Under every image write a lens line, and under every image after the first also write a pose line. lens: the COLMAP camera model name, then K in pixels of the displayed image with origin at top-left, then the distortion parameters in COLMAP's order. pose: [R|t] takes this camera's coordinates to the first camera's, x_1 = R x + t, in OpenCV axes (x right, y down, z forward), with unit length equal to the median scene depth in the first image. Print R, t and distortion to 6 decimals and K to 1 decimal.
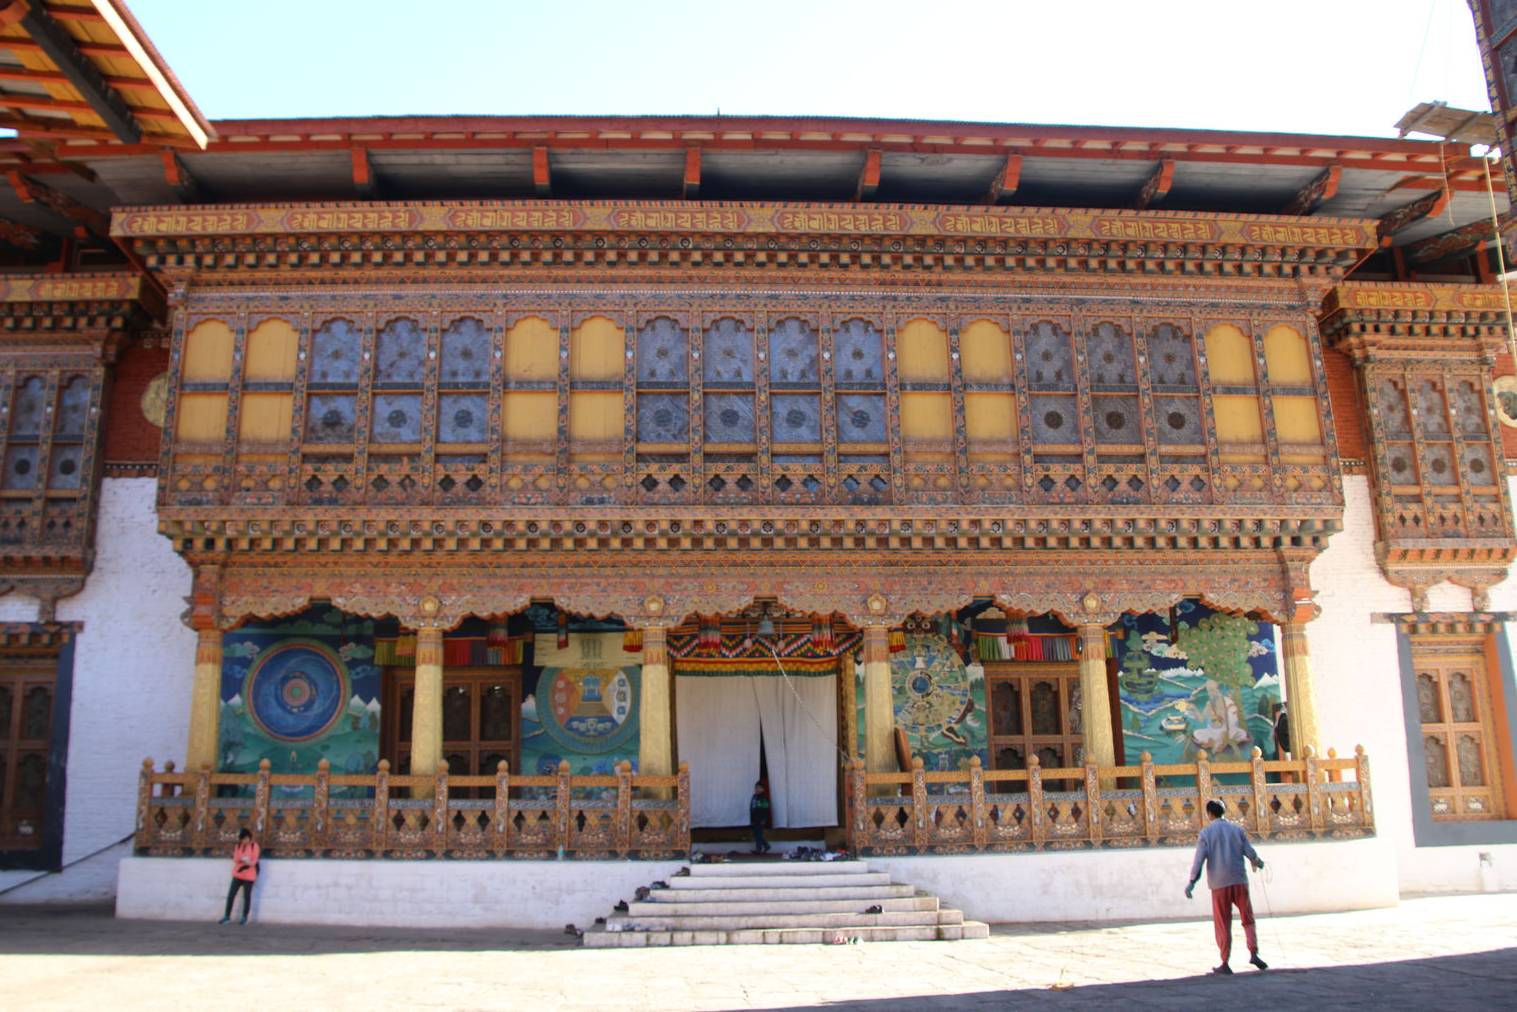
lens RADIAL K [[1347.5, 0, 757.5], [0, 1347.5, 504.4], [0, 0, 1]] dist [-0.097680, -0.006036]
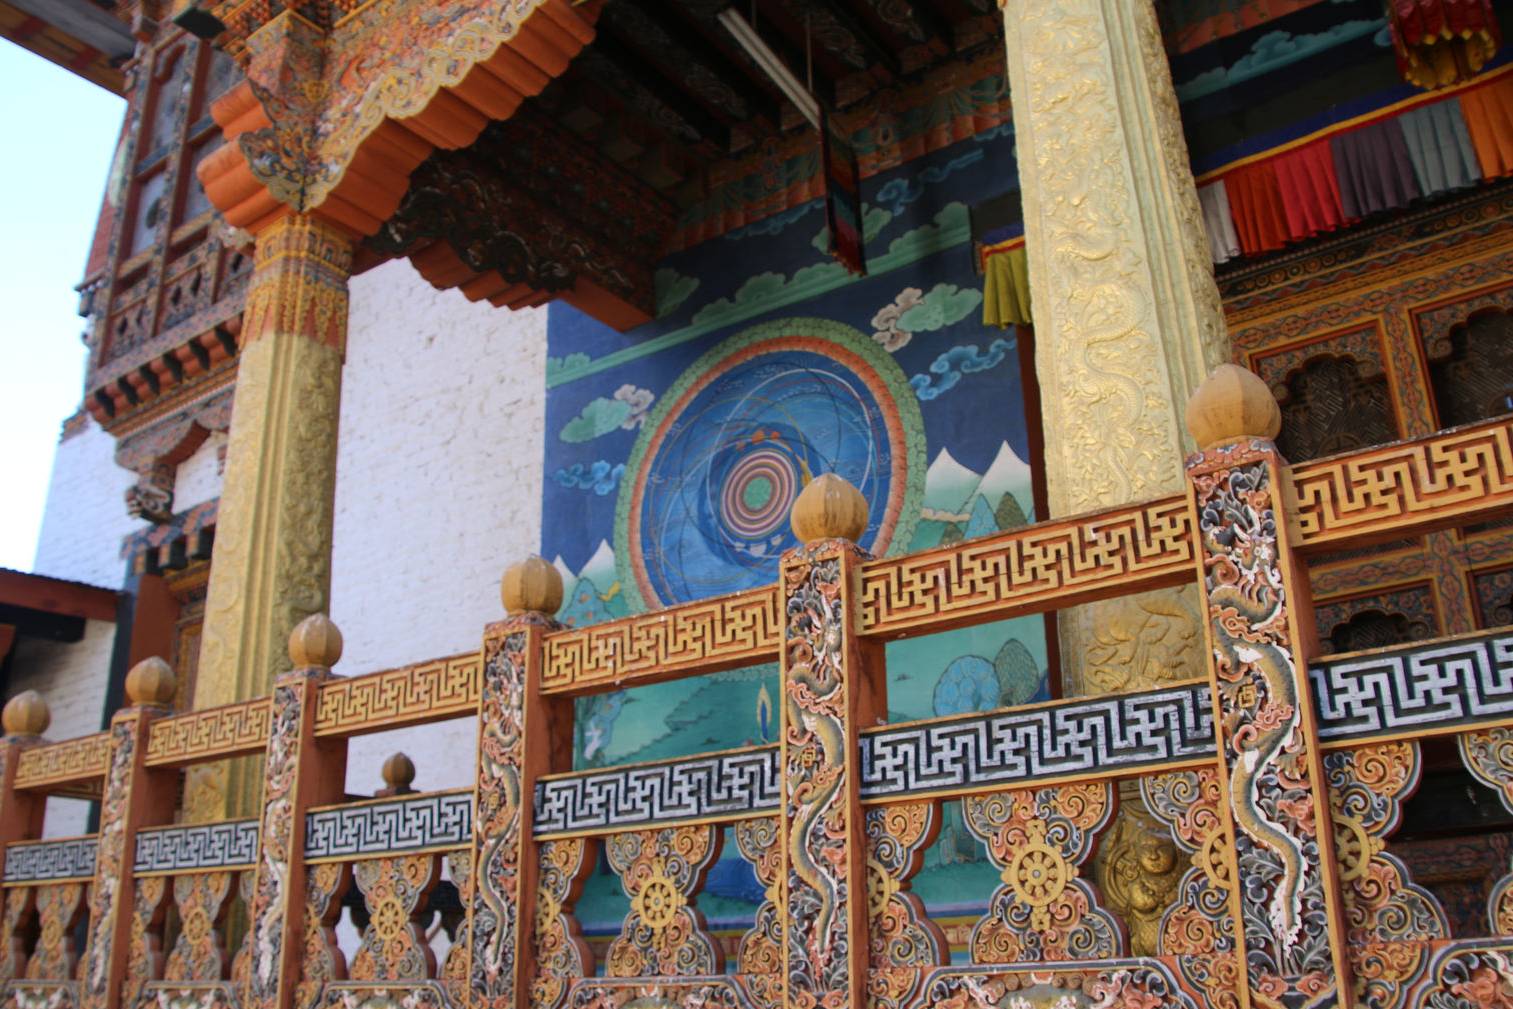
lens RADIAL K [[1343.9, 0, 754.5], [0, 1343.9, 507.6], [0, 0, 1]] dist [-0.097680, -0.006036]
pose [[0.771013, -0.228776, -0.594307, -0.172603], [0.172203, 0.973374, -0.151292, 0.188475], [0.613095, 0.014307, 0.789880, 0.764777]]
